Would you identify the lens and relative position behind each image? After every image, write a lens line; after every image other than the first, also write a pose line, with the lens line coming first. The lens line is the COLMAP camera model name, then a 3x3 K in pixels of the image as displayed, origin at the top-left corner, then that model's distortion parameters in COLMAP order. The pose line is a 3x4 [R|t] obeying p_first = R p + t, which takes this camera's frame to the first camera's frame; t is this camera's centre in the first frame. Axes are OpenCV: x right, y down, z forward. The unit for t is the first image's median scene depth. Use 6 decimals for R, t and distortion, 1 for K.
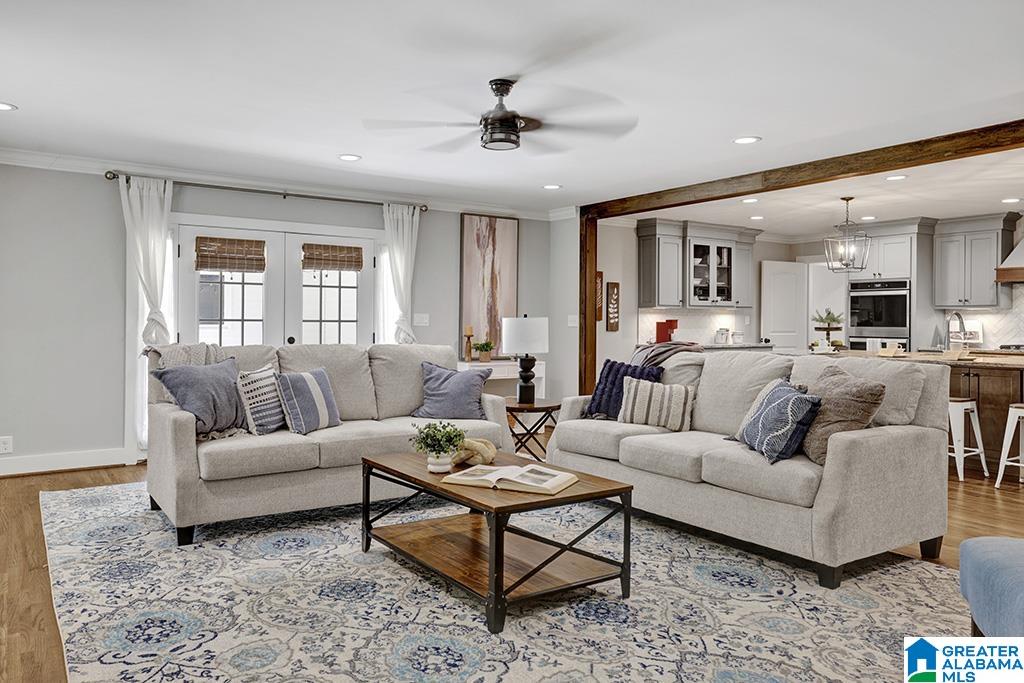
lens RADIAL K [[738.4, 0, 502.6], [0, 738.4, 327.6], [0, 0, 1]] dist [0.008490, 0.013733]
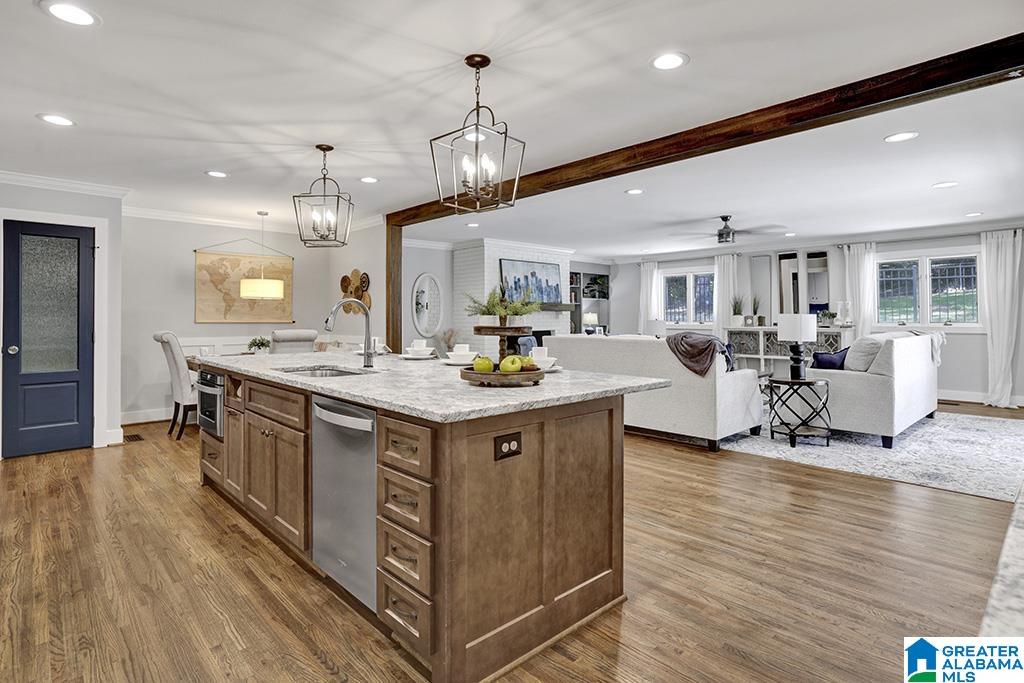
lens RADIAL K [[532.6, 0, 490.8], [0, 532.6, 311.9], [0, 0, 1]] dist [0.003623, 0.001456]
pose [[-0.990911, -0.004457, -0.134447, 0.545052], [-0.003857, 0.999981, -0.004723, -0.008441], [0.134466, -0.004161, -0.990910, 1.458716]]
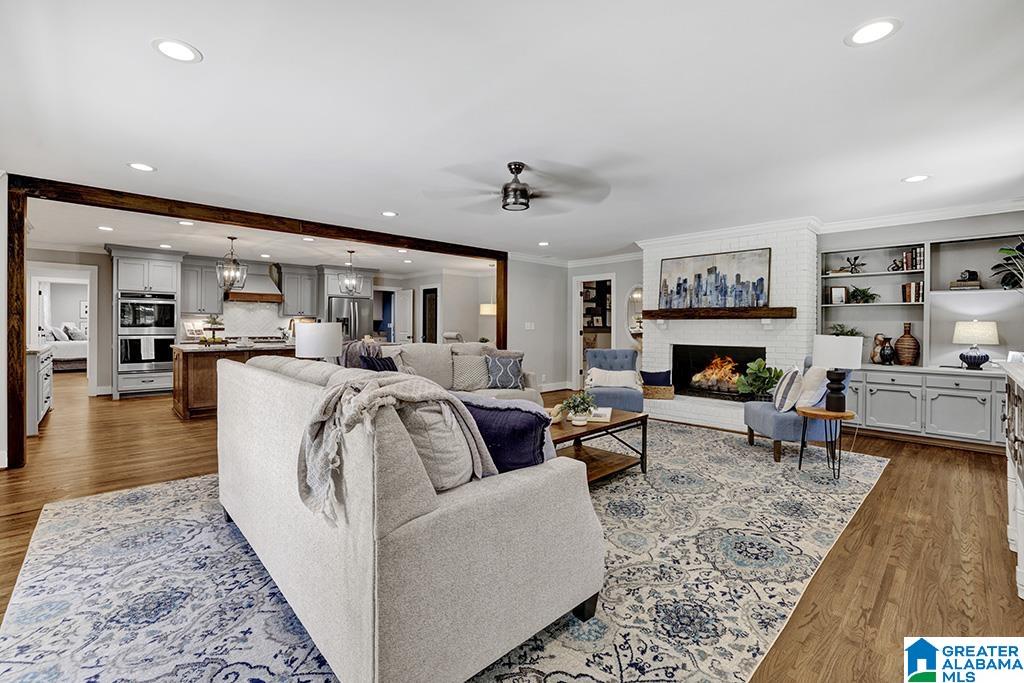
lens RADIAL K [[444.0, 0, 512.7], [0, 444.0, 328.3], [0, 0, 1]] dist [-0.031380, 0.003064]
pose [[-0.172925, -0.012800, 0.984852, -0.501291], [0.000828, 0.999913, 0.013141, -0.011366], [-0.984935, 0.003087, -0.172899, 0.663002]]
